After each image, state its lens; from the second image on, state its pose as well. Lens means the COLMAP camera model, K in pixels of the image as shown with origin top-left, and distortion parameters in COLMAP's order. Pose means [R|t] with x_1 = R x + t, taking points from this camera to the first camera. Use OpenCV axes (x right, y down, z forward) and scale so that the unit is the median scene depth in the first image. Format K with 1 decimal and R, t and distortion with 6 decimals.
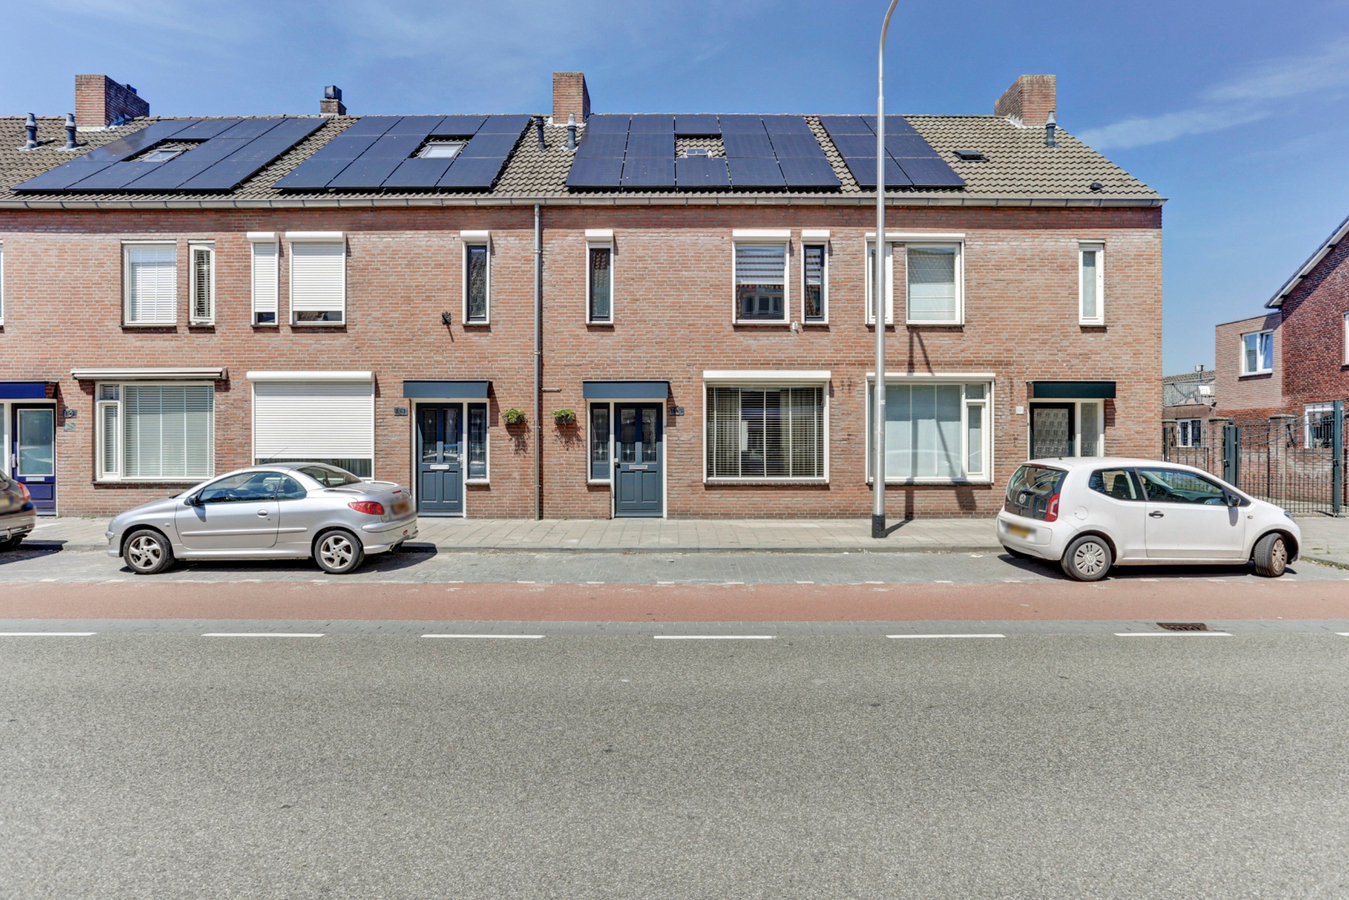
lens RADIAL K [[729.4, 0, 674.5], [0, 729.4, 450.0], [0, 0, 1]] dist [-0.061719, 0.053341]
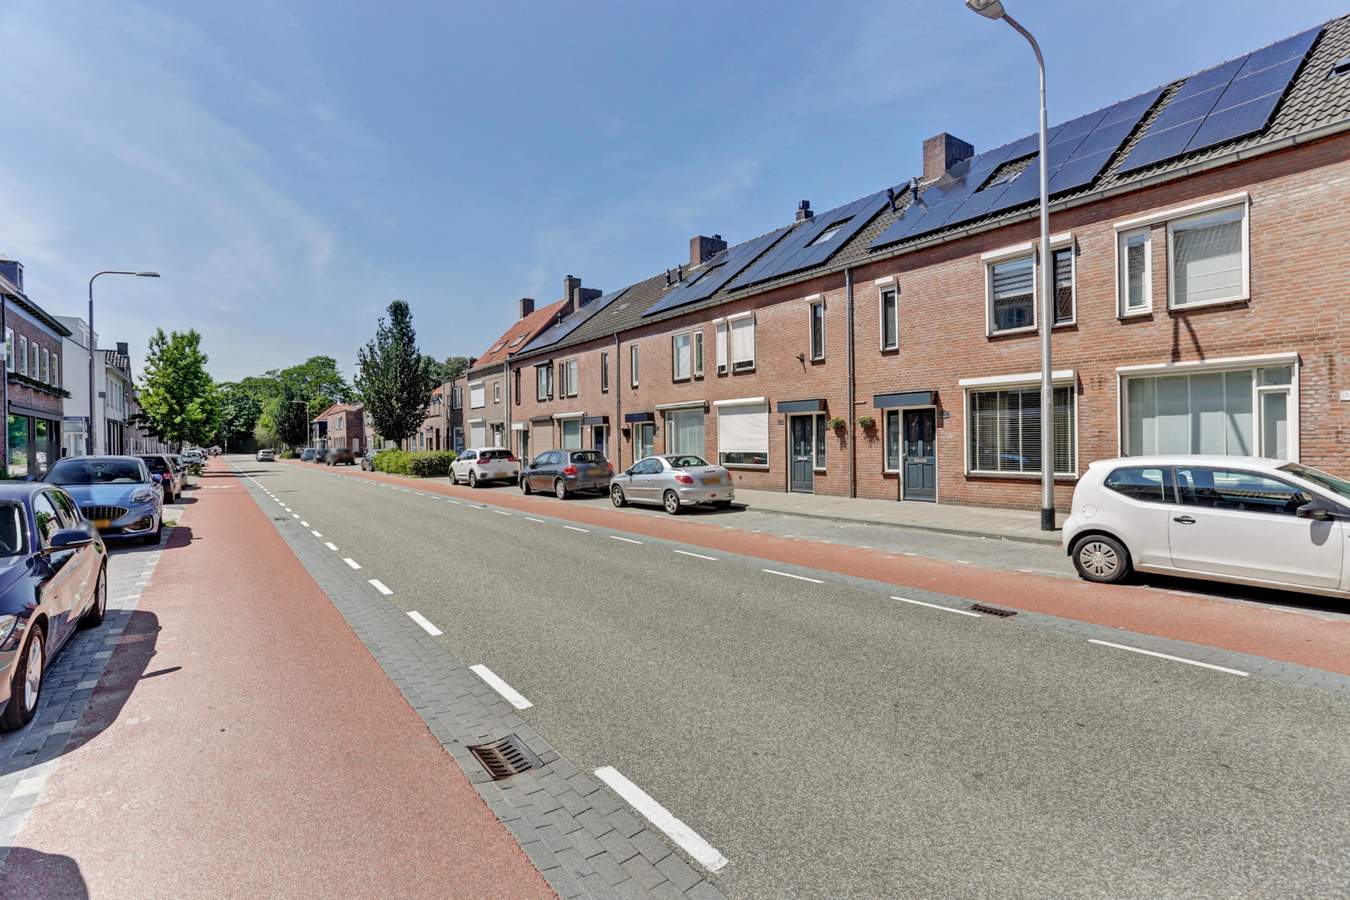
lens RADIAL K [[664.4, 0, 675.0], [0, 664.4, 450.0], [0, 0, 1]] dist [-0.064922, 0.035660]
pose [[0.576119, 0.002750, -0.817361, 0.635379], [0.004109, 0.999972, 0.006261, -0.003544], [0.817355, -0.006965, 0.576092, 0.010767]]
